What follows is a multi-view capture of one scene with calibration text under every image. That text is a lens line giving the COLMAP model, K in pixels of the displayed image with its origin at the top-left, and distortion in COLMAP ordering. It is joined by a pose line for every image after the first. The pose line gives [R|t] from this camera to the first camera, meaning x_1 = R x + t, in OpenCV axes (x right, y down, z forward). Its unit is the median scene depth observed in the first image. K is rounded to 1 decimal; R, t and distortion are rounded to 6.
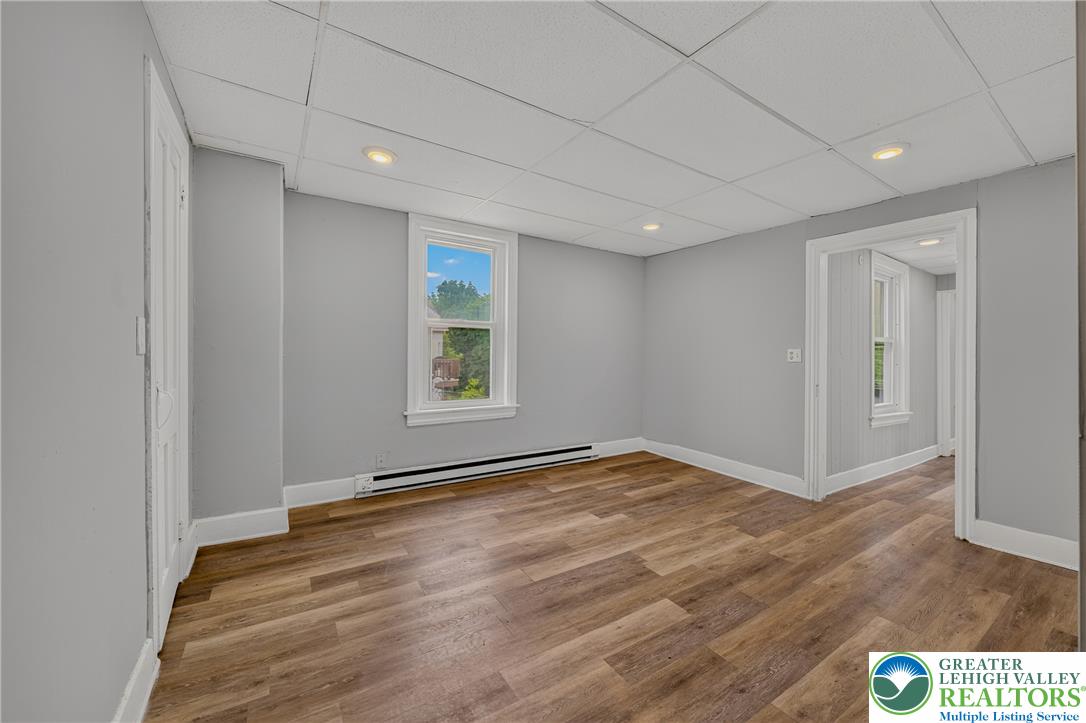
lens RADIAL K [[434.8, 0, 541.3], [0, 434.8, 362.3], [0, 0, 1]] dist [0.000573, 0.000255]
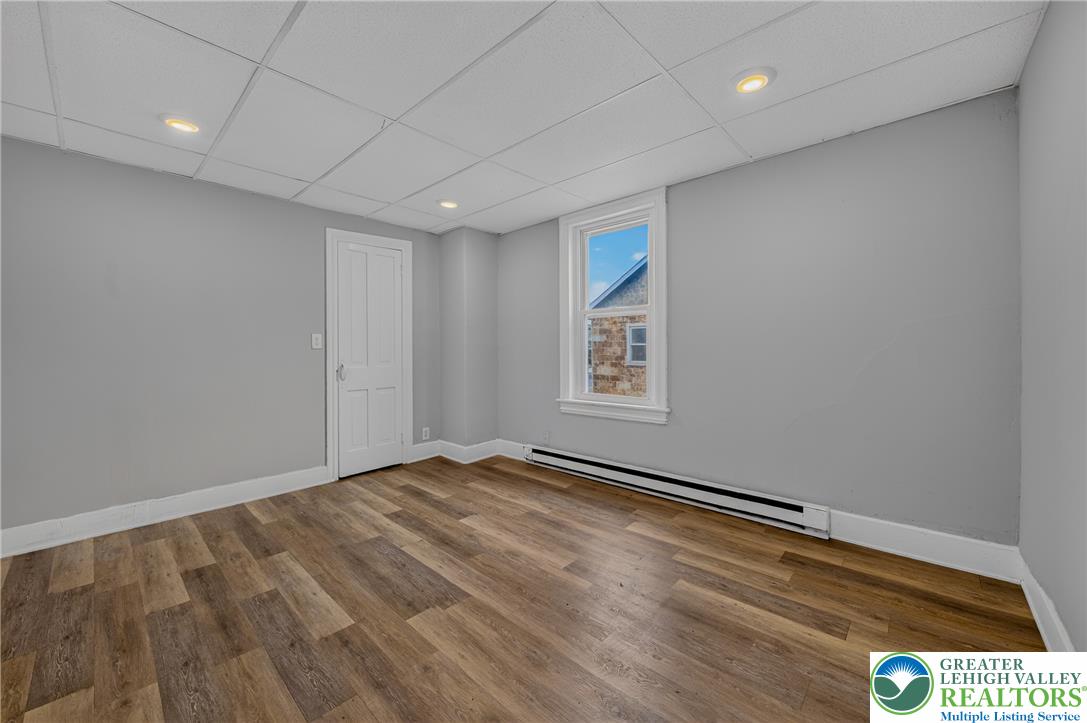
lens RADIAL K [[435.2, 0, 541.8], [0, 435.2, 362.3], [0, 0, 1]] dist [0.000573, 0.000255]
pose [[0.200992, 0.016354, -0.979456, 0.943858], [-0.001855, 0.999865, 0.016314, 0.005778], [0.979591, -0.001462, 0.200995, 0.931961]]
